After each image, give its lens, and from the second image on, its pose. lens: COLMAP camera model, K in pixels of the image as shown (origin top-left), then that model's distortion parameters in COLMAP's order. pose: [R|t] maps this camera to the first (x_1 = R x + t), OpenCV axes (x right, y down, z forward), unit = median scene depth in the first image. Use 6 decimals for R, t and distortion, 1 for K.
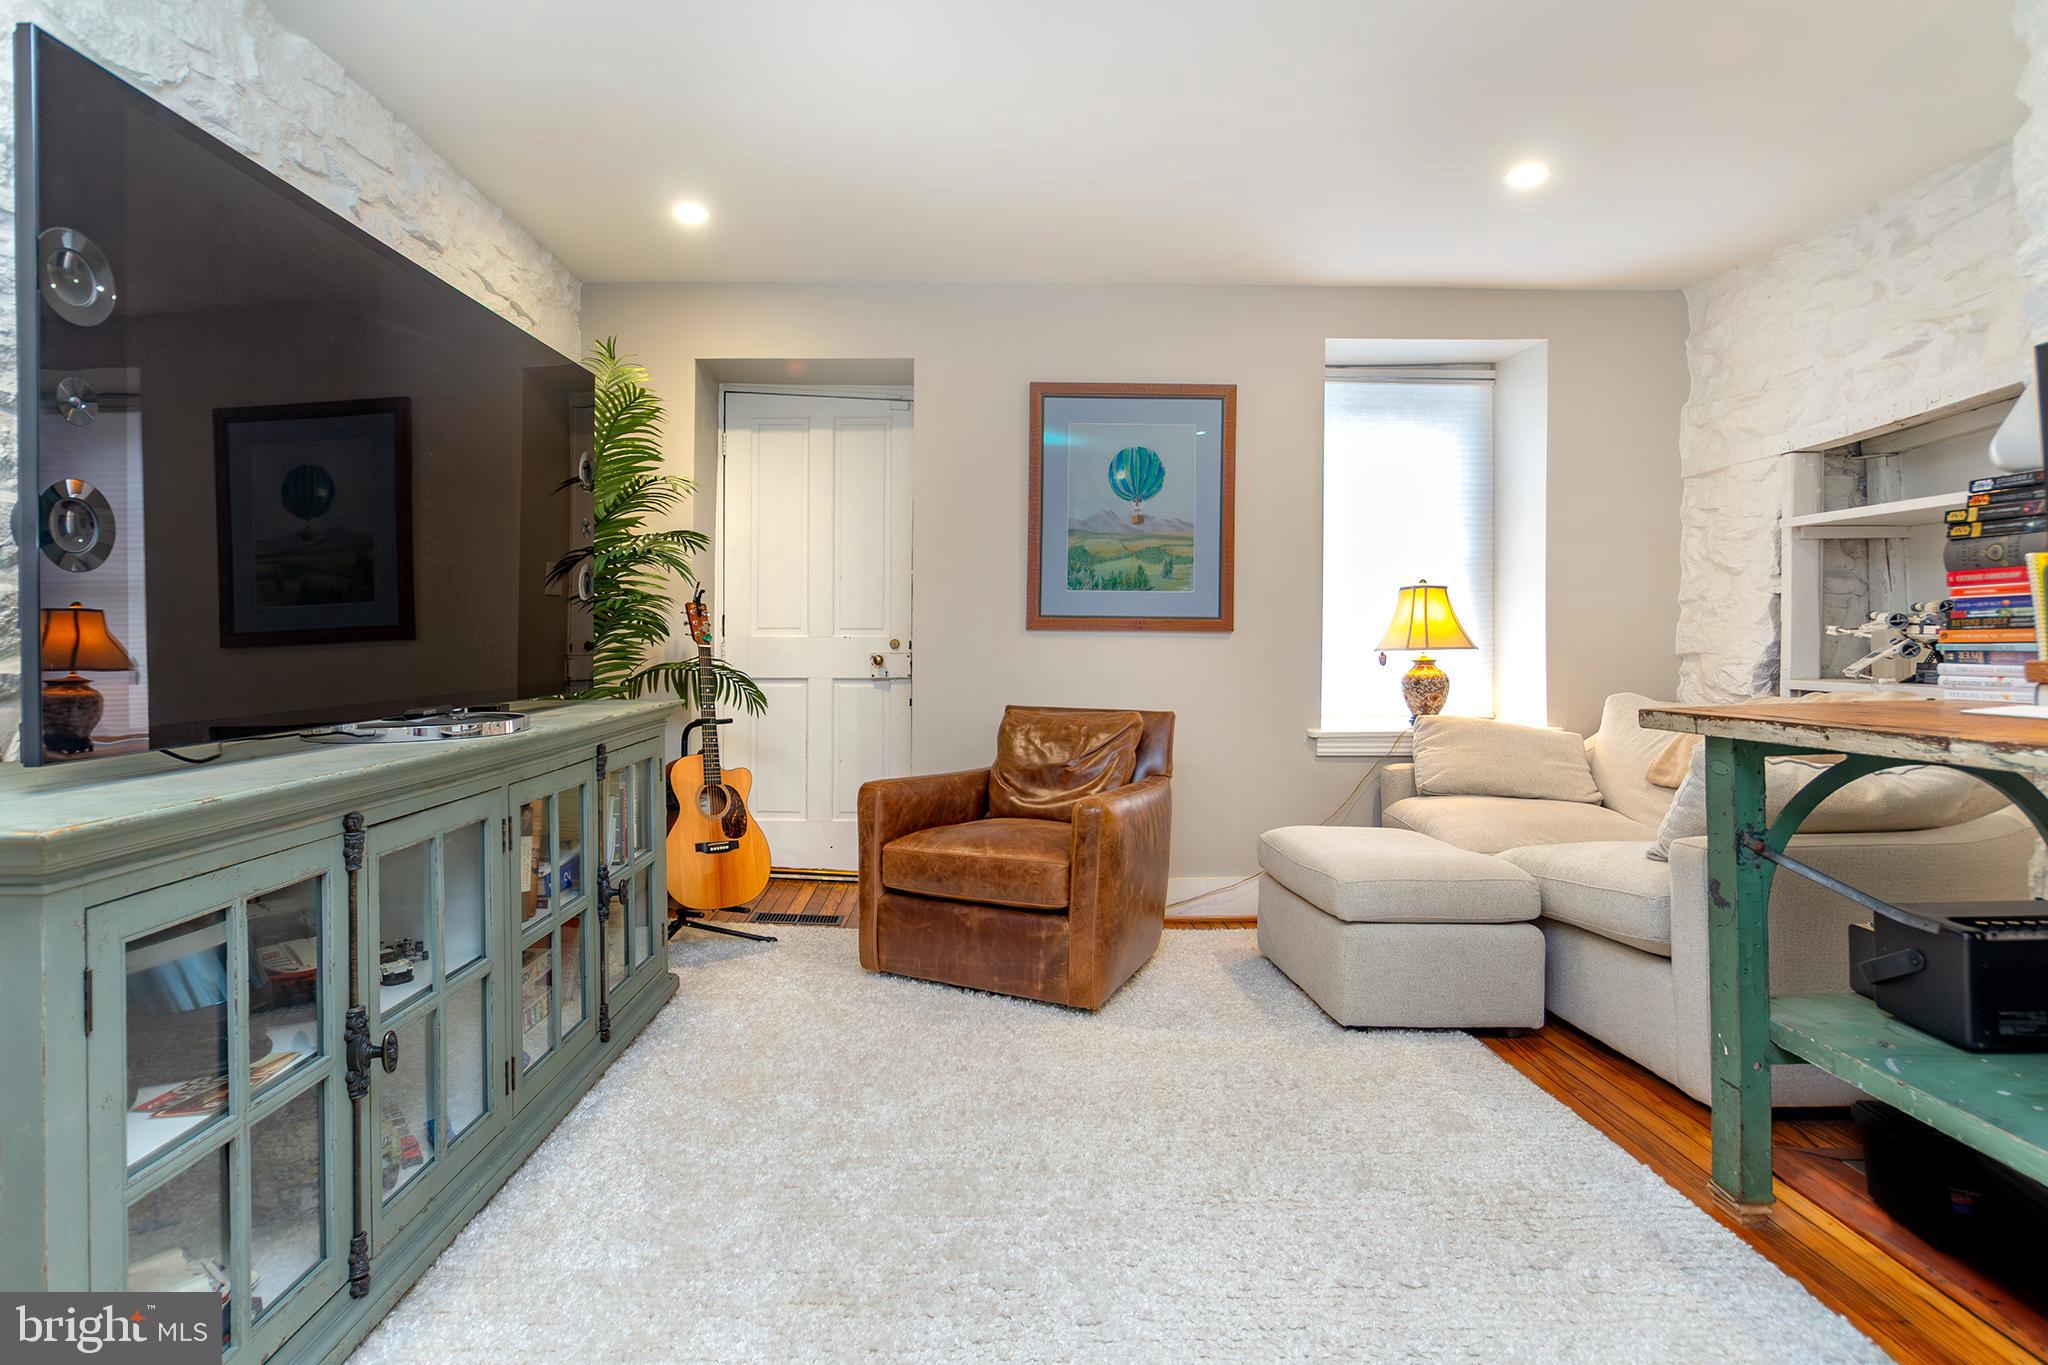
lens RADIAL K [[1040.7, 0, 988.5], [0, 1040.7, 624.9], [0, 0, 1]] dist [-0.023015, 0.017980]
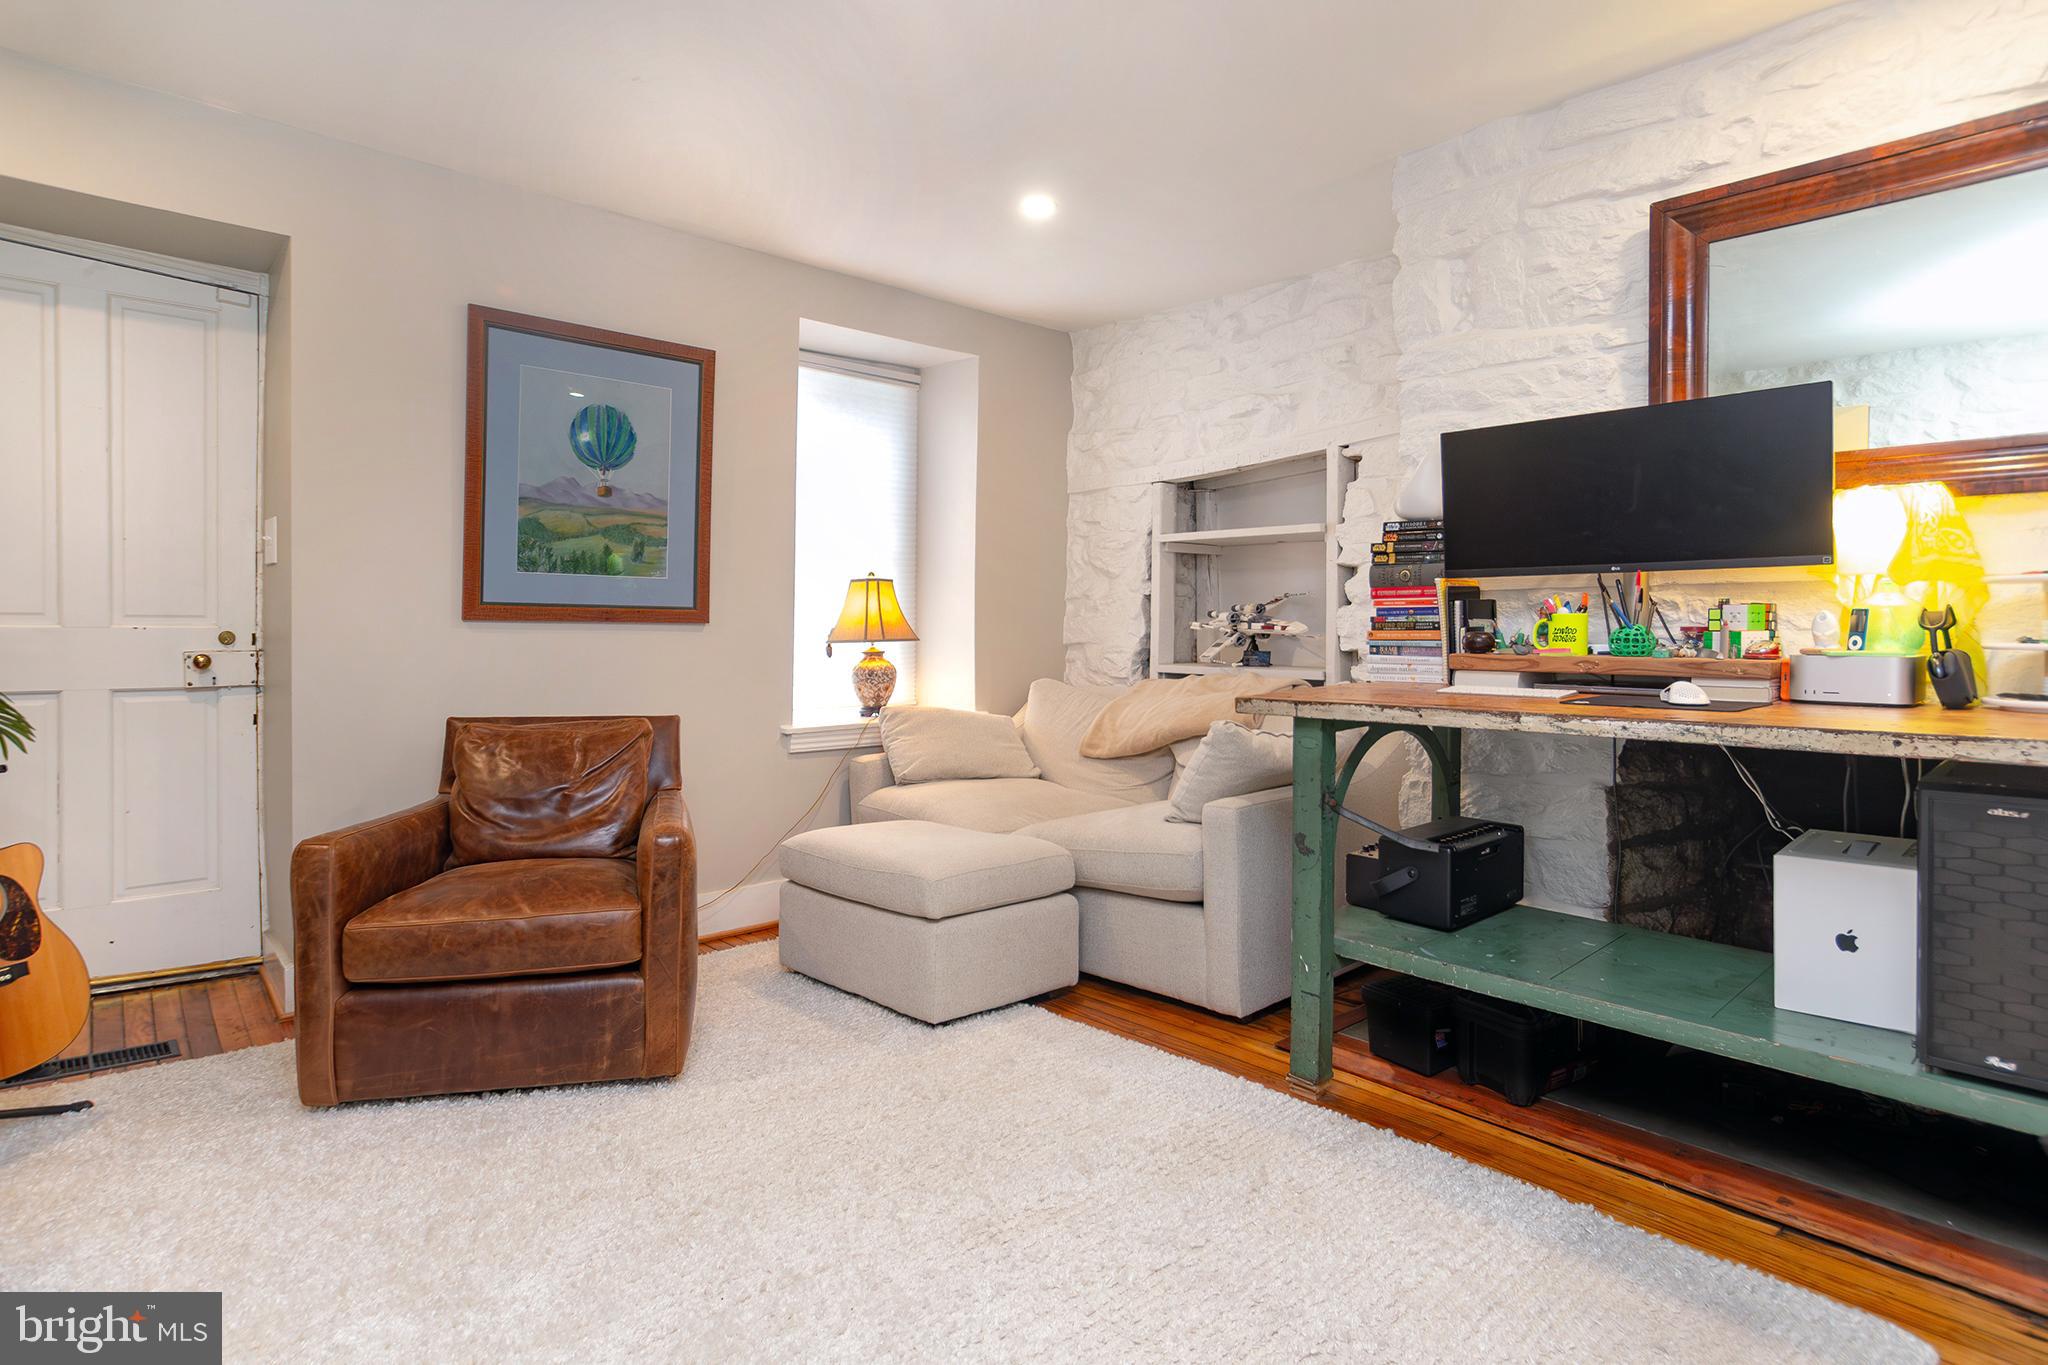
lens RADIAL K [[1088.4, 0, 980.0], [0, 1088.4, 621.8], [0, 0, 1]] dist [-0.020049, 0.018362]
pose [[0.755593, 0.003751, 0.655030, -0.249197], [-0.012958, 0.999874, 0.009221, -0.007859], [-0.654913, -0.015455, 0.755547, 0.152083]]
